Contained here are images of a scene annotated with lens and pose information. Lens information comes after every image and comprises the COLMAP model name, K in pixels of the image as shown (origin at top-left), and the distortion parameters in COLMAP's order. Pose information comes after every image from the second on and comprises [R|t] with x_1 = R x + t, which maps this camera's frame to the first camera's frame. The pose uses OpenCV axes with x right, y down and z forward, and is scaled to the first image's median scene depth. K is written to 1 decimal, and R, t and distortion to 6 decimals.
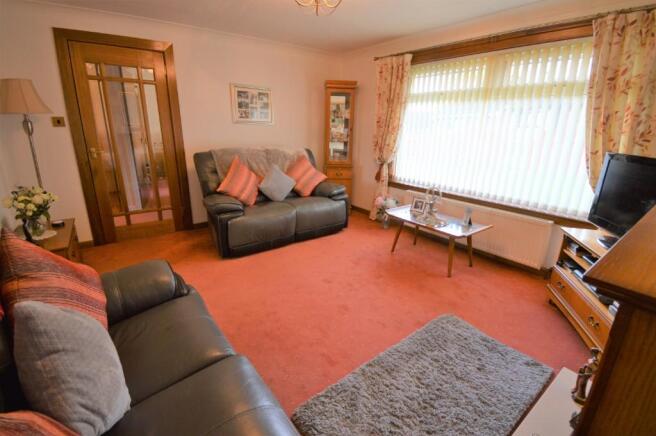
lens RADIAL K [[299.1, 0, 330.1], [0, 299.1, 214.7], [0, 0, 1]] dist [0.028170, -0.027687]
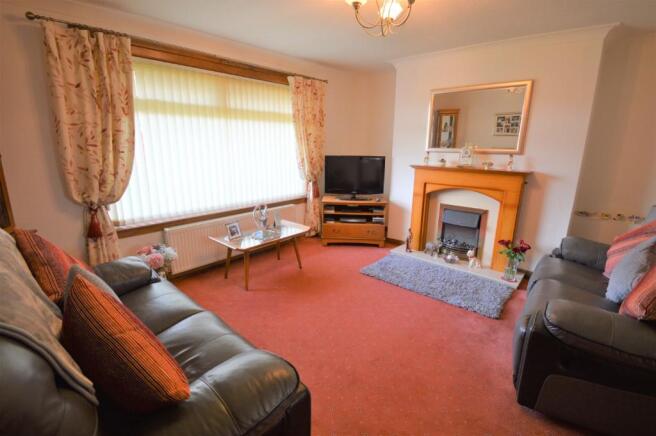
lens RADIAL K [[299.1, 0, 330.1], [0, 299.1, 214.7], [0, 0, 1]] dist [0.028170, -0.027687]
pose [[-0.188293, -0.227210, 0.955469, -0.620019], [0.292710, 0.915674, 0.275431, -0.244460], [-0.937479, 0.331537, -0.105908, 0.850087]]
